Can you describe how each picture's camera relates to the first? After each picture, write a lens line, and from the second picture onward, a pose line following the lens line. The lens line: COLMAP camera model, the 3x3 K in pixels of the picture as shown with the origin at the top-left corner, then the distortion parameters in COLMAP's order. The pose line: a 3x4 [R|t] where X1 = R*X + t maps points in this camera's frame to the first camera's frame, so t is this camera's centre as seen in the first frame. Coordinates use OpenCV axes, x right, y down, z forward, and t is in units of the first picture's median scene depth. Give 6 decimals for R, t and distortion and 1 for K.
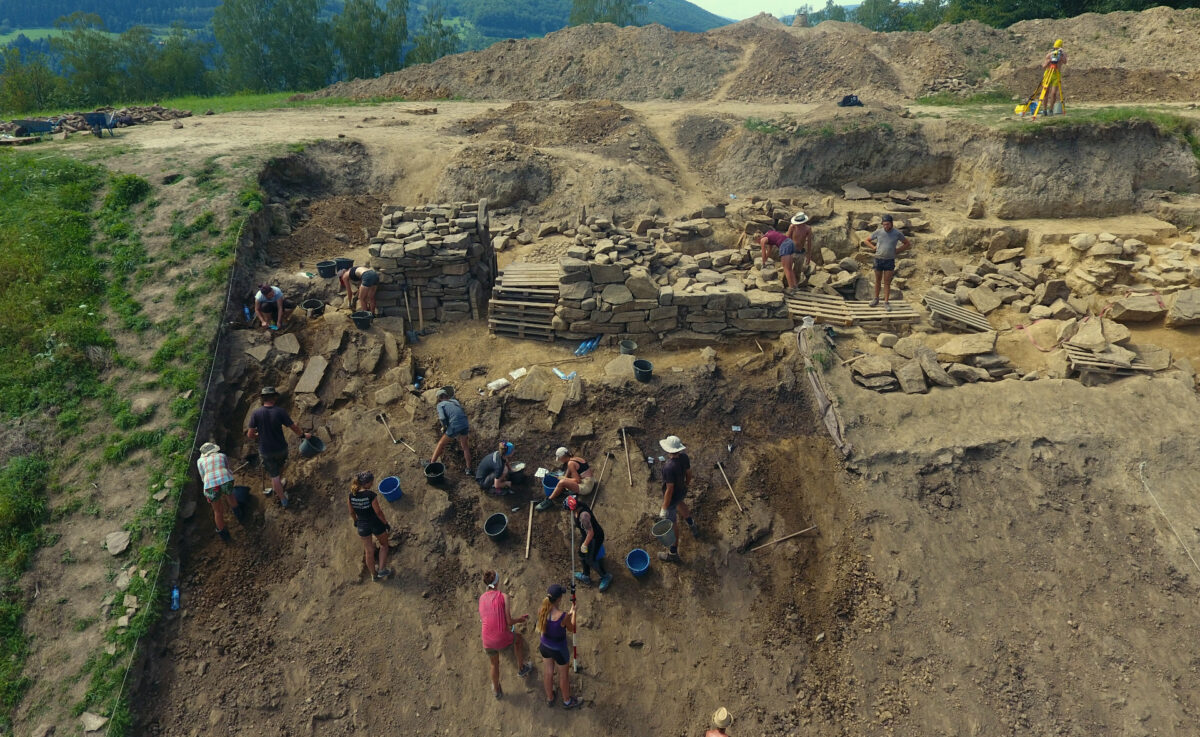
lens RADIAL K [[767.4, 0, 620.3], [0, 767.4, 342.7], [0, 0, 1]] dist [-0.005143, -0.003078]
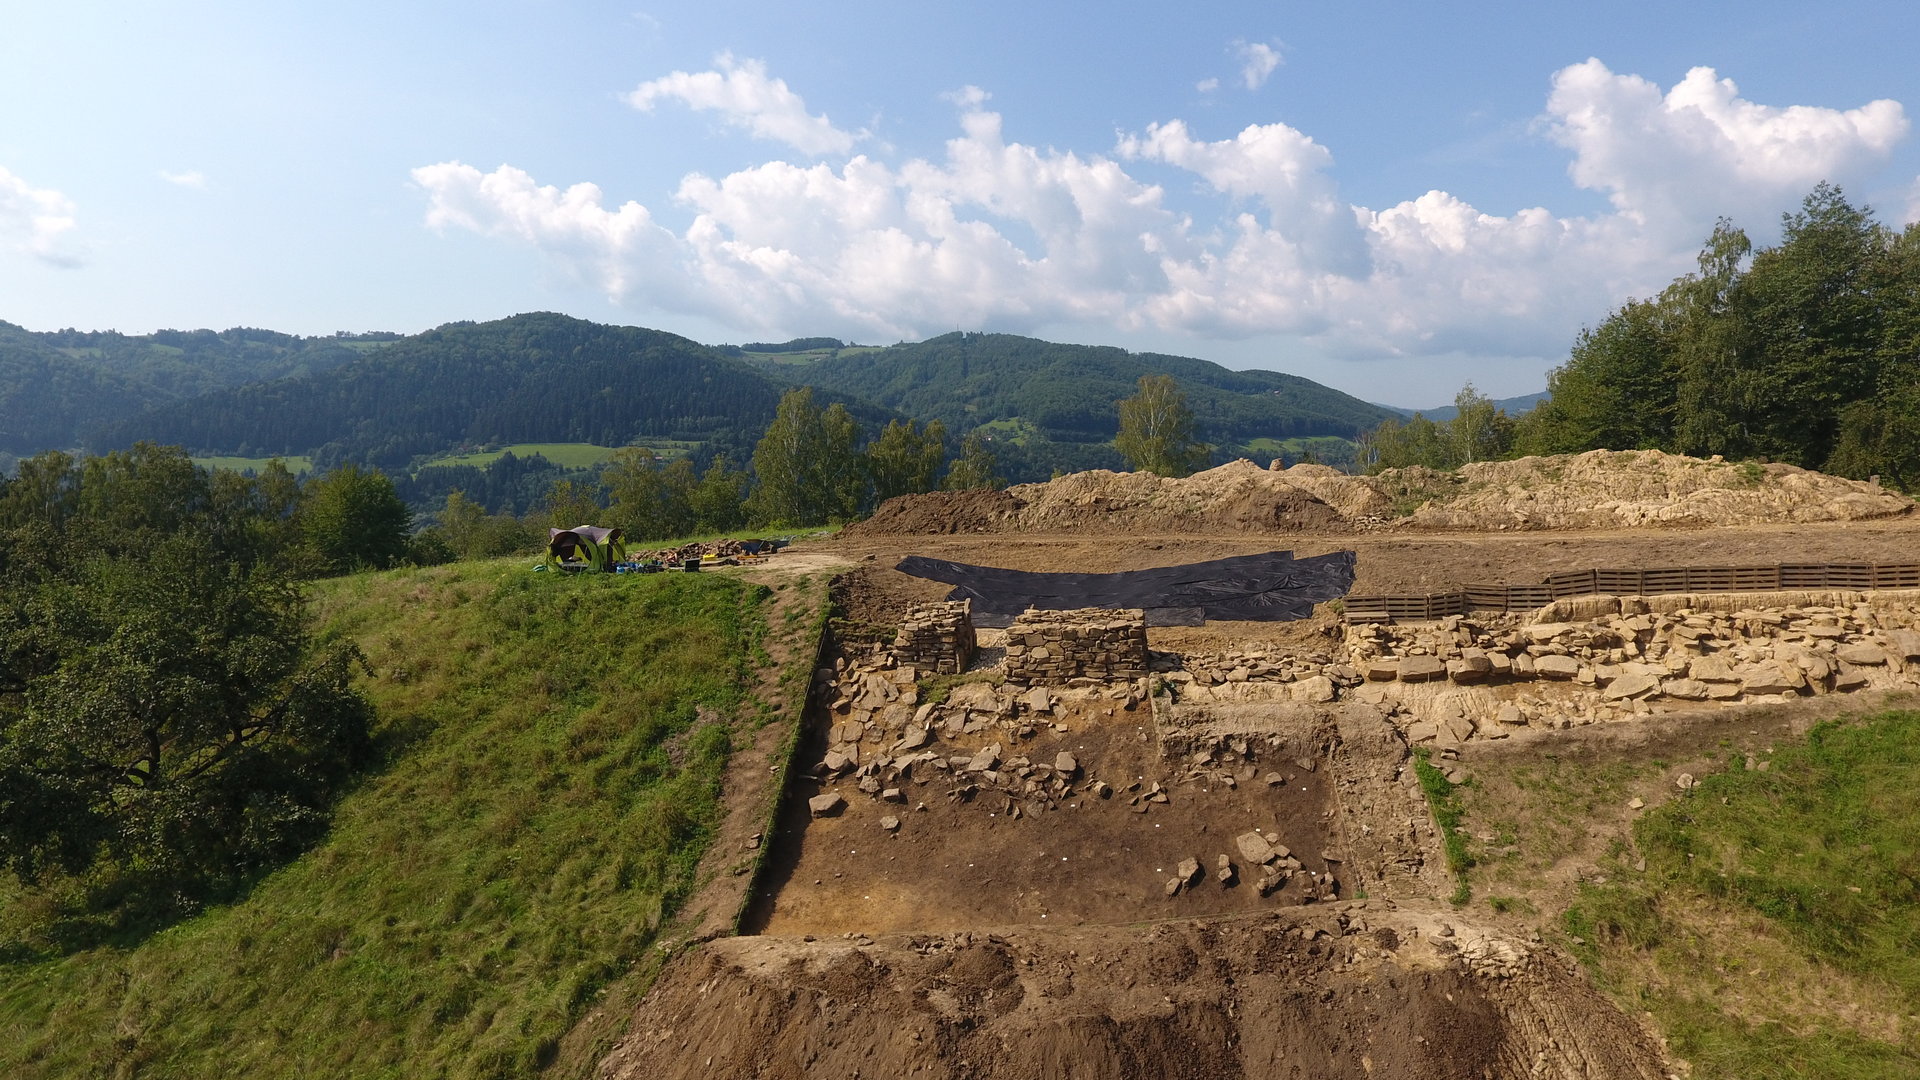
lens RADIAL K [[1114.5, 0, 957.4], [0, 1114.5, 541.3], [0, 0, 1]] dist [-0.007780, -0.001563]
pose [[0.969551, -0.004569, -0.244848, 0.413443], [-0.065274, 0.958834, -0.276363, 0.382828], [0.236031, 0.283930, 0.929340, -1.347315]]
